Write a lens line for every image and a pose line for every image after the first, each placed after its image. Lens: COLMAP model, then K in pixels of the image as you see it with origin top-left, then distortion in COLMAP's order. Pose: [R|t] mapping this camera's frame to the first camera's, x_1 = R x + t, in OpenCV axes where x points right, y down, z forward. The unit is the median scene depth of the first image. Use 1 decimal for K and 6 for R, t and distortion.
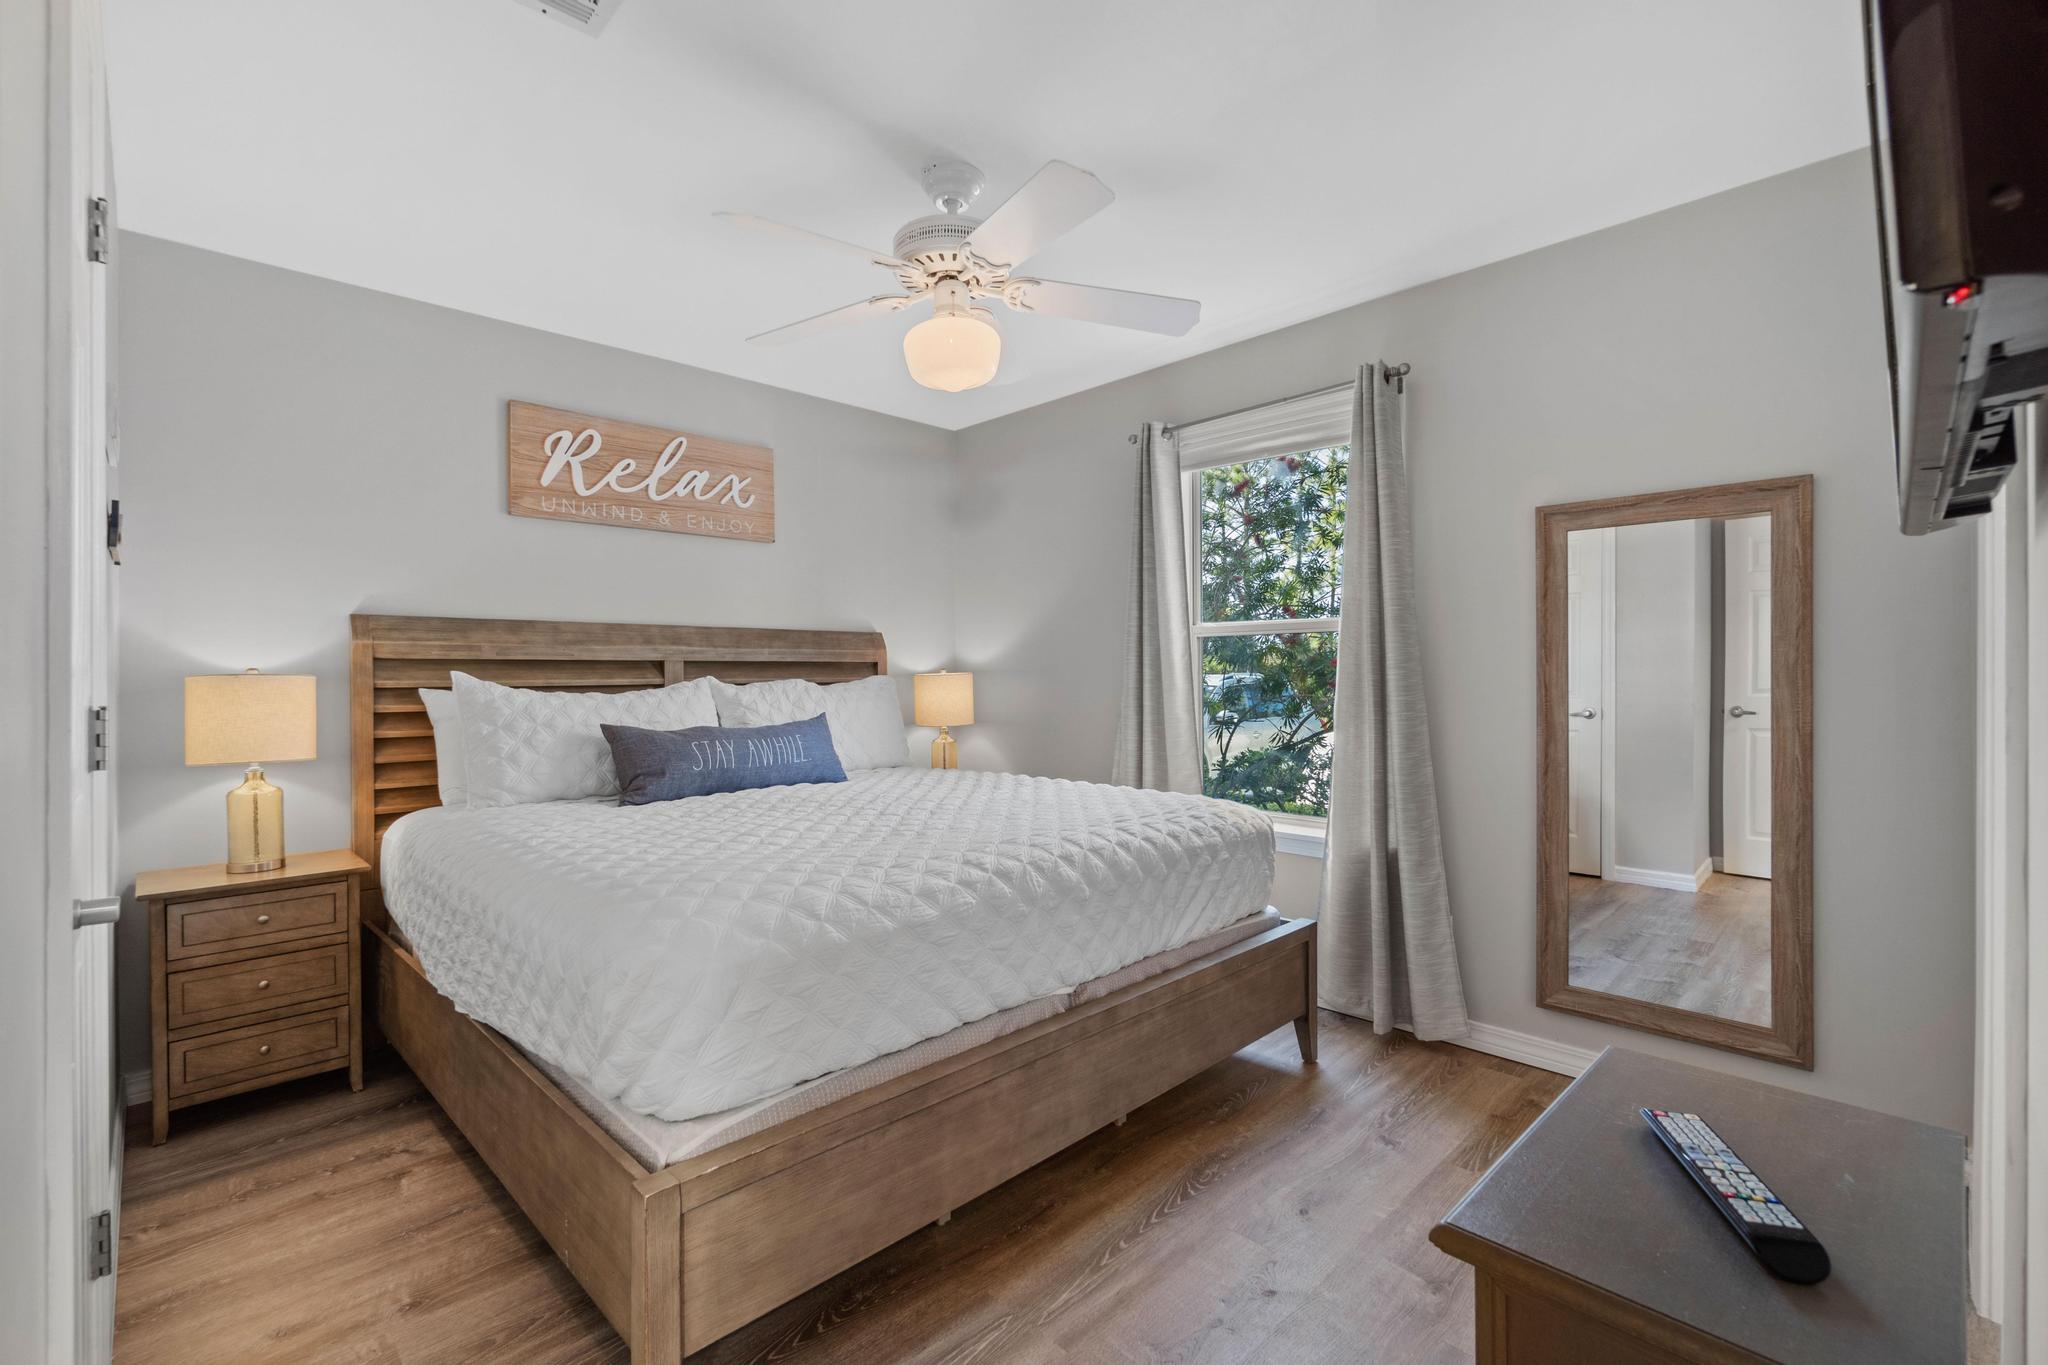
lens RADIAL K [[895.8, 0, 1009.8], [0, 895.8, 680.9], [0, 0, 1]] dist [-0.003792, 0.001872]
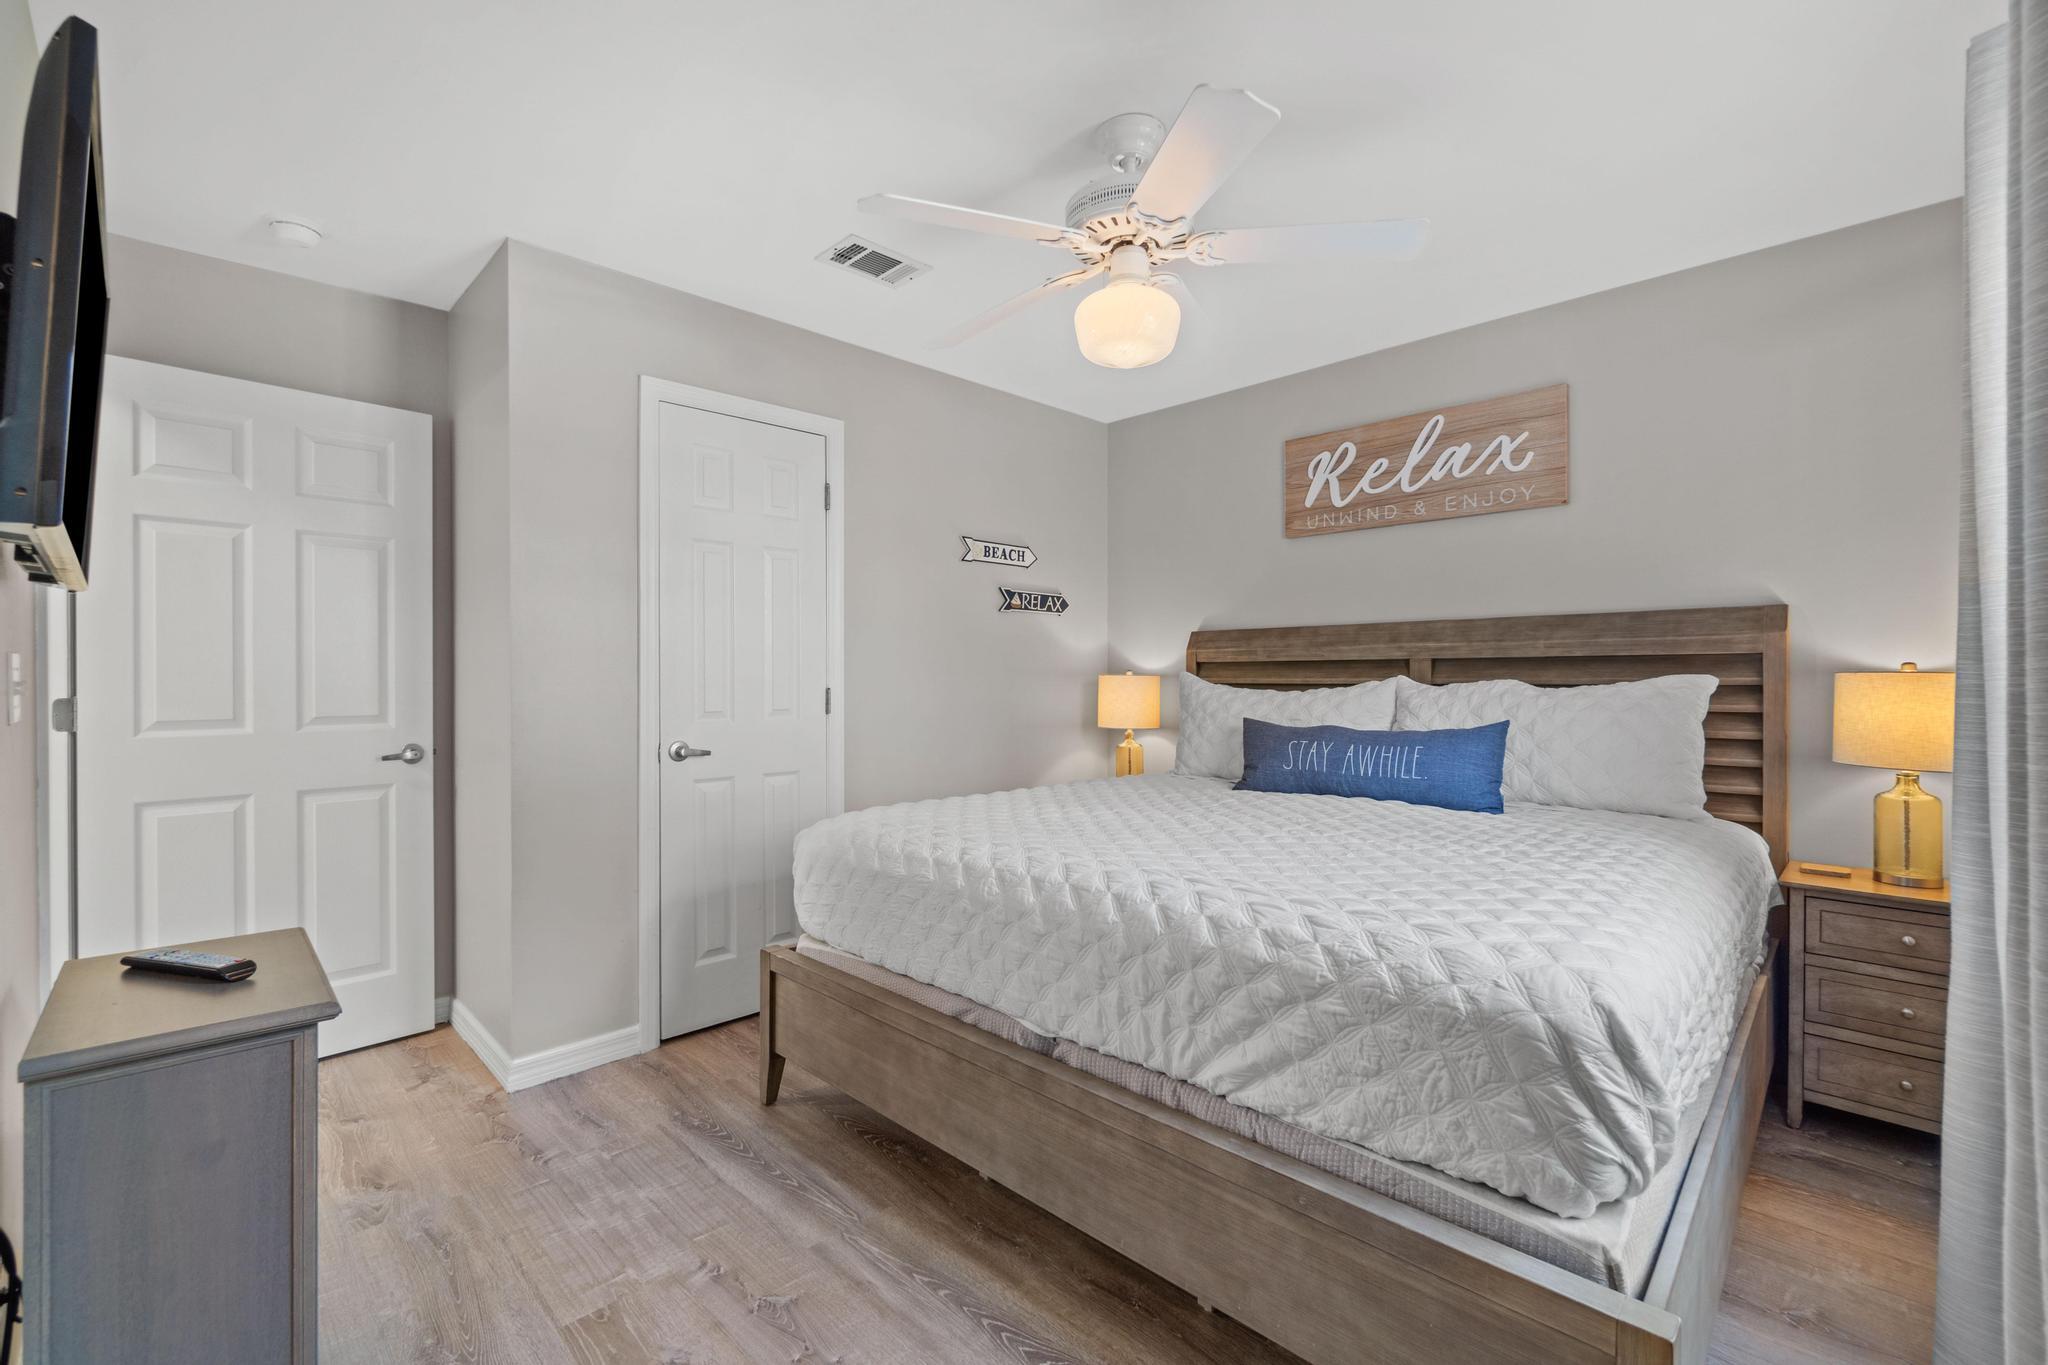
lens RADIAL K [[895.8, 0, 1007.0], [0, 895.8, 676.1], [0, 0, 1]] dist [-0.003792, 0.001872]
pose [[-0.000814, 0.004578, -0.999989, 0.609487], [-0.005014, 0.999977, 0.004582, -0.007289], [0.999987, 0.005017, -0.000791, 0.616751]]
